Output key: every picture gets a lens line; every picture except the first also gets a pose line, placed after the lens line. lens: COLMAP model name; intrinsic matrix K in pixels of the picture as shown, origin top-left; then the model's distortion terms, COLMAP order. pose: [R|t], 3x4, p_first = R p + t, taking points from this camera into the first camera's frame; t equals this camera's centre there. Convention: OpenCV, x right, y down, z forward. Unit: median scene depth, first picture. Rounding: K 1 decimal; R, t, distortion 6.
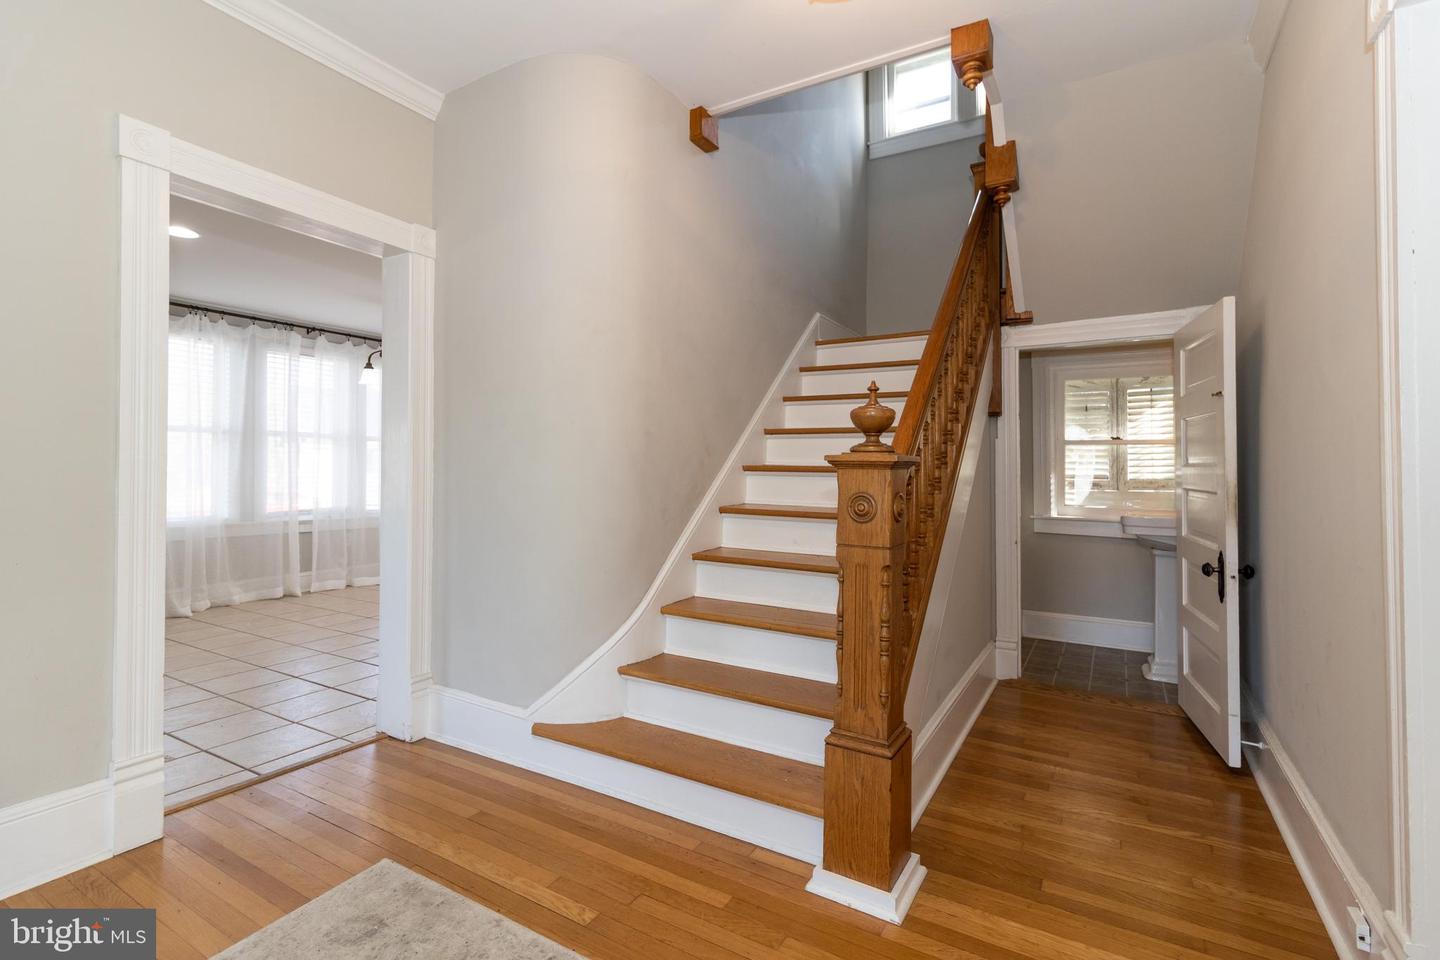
lens RADIAL K [[672.6, 0, 731.3], [0, 672.6, 458.5], [0, 0, 1]] dist [-0.000718, -0.000171]
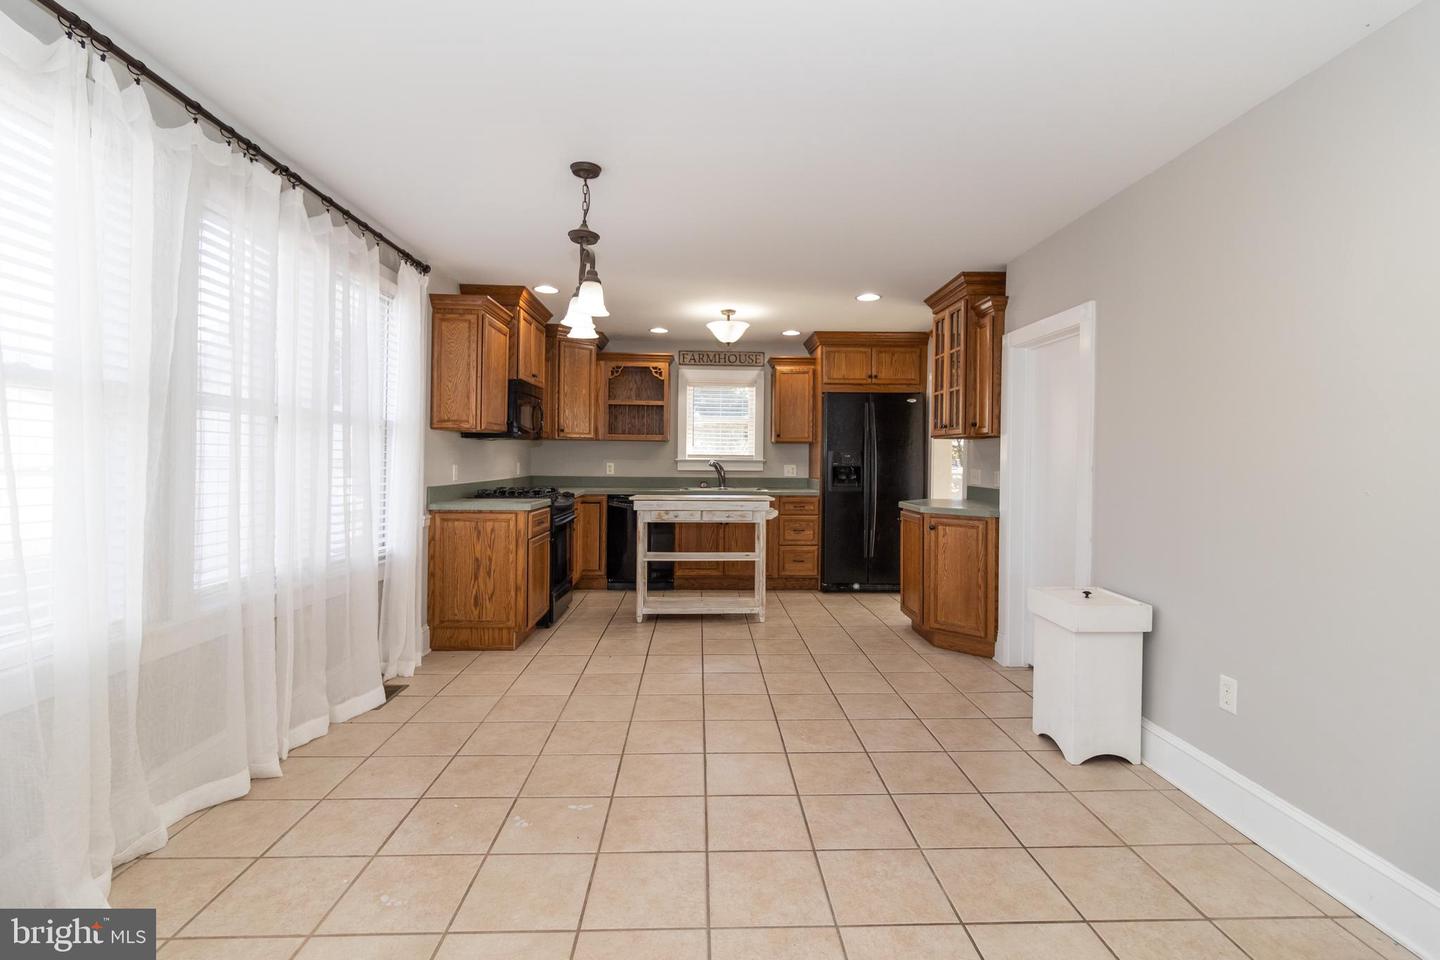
lens RADIAL K [[657.0, 0, 724.7], [0, 657.0, 453.6], [0, 0, 1]] dist [-0.000028, -0.000198]
pose [[0.843668, 0.011293, 0.536746, -0.813364], [-0.021310, 0.999695, 0.012462, -0.021573], [-0.536442, -0.021952, 0.843652, 0.626304]]
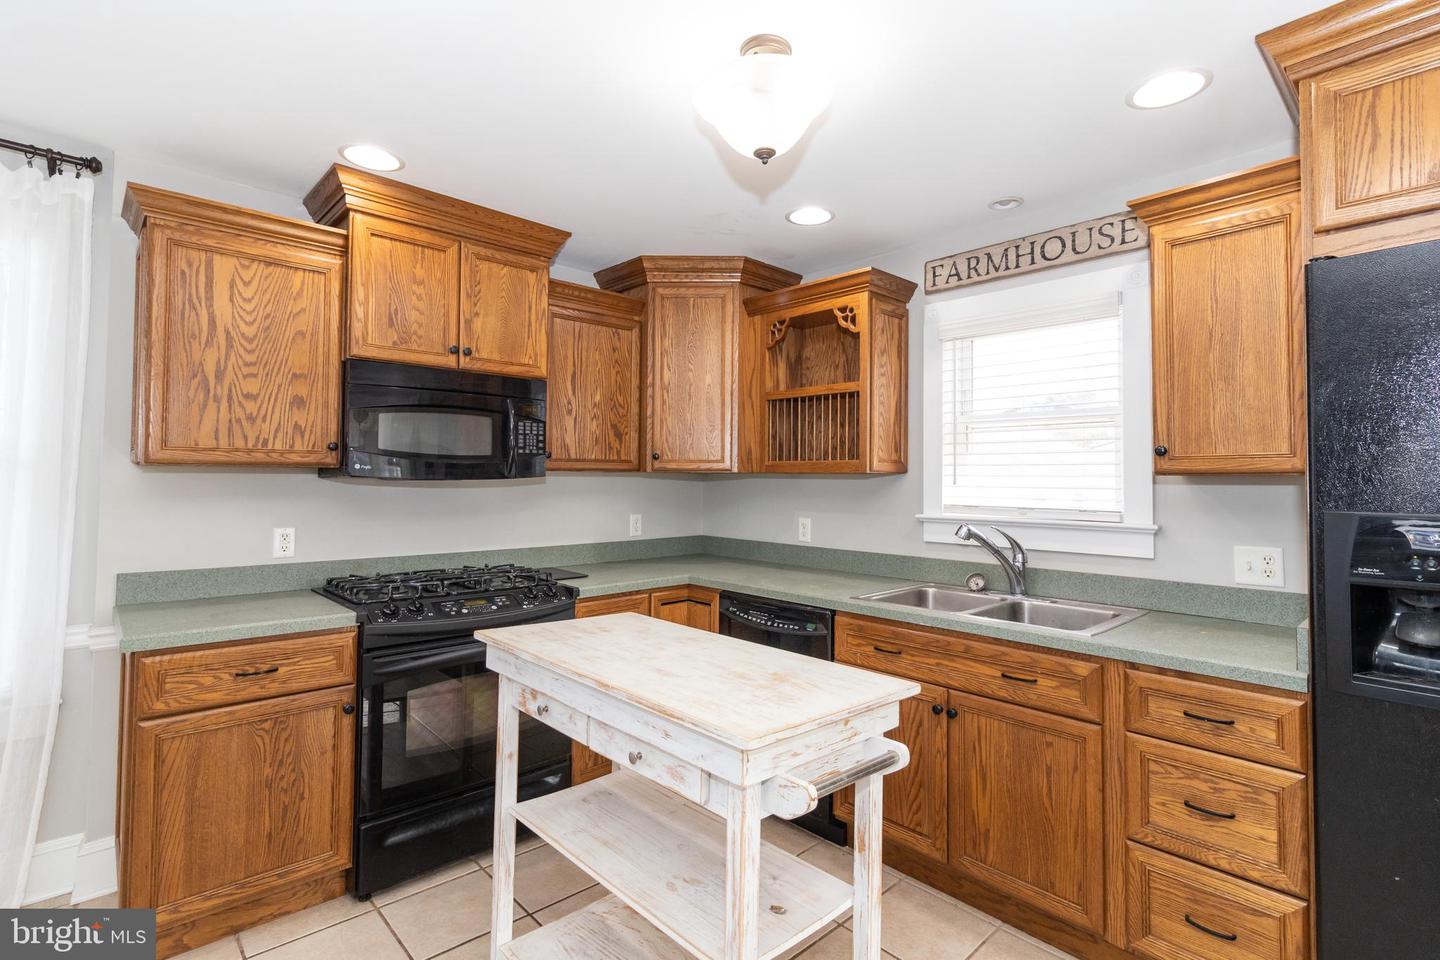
lens RADIAL K [[672.6, 0, 731.3], [0, 672.6, 458.5], [0, 0, 1]] dist [-0.000718, -0.000171]
pose [[0.960879, -0.001955, -0.276963, -0.105631], [-0.001050, 0.999942, -0.010699, -0.035458], [0.276968, 0.010572, 0.960821, 1.259993]]
